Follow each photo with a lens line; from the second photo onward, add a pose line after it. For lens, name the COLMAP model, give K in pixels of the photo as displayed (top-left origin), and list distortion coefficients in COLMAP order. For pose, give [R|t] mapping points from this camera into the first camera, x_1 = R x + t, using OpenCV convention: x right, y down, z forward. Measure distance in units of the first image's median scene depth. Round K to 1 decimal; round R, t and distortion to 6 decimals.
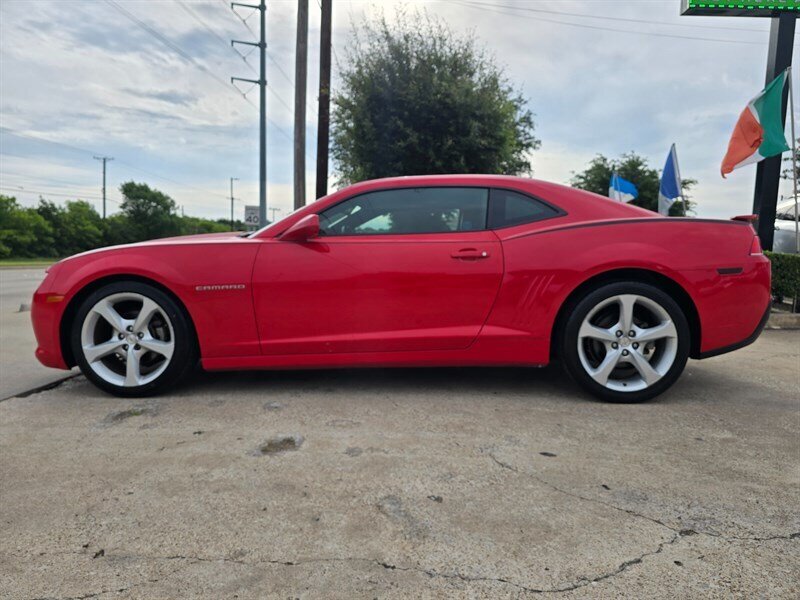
lens RADIAL K [[531.2, 0, 396.5], [0, 531.2, 298.2], [0, 0, 1]] dist [0.051161, -0.047931]
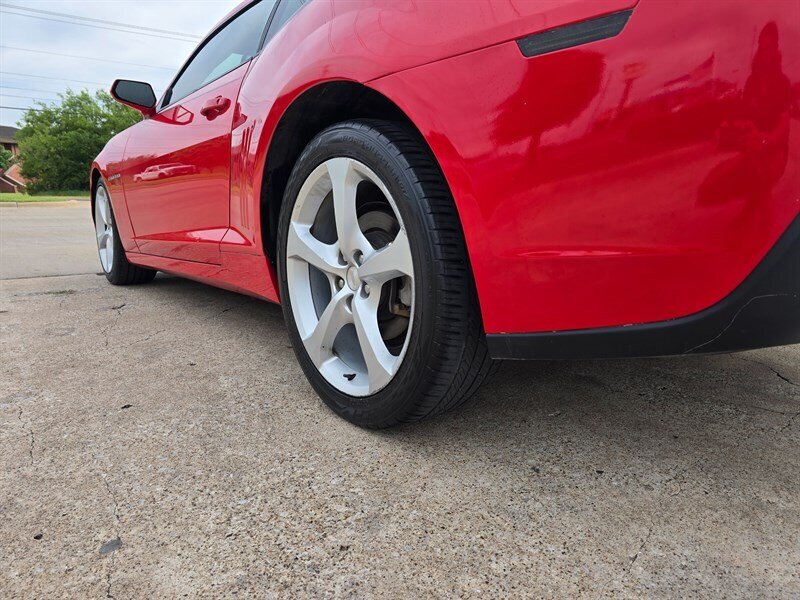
lens RADIAL K [[531.2, 0, 401.9], [0, 531.2, 294.9], [0, 0, 1]] dist [0.061131, -0.053553]
pose [[0.658067, 0.125594, -0.742411, 0.756785], [-0.057345, 0.991487, 0.116900, 0.047867], [0.750773, -0.034355, 0.659667, 0.763729]]
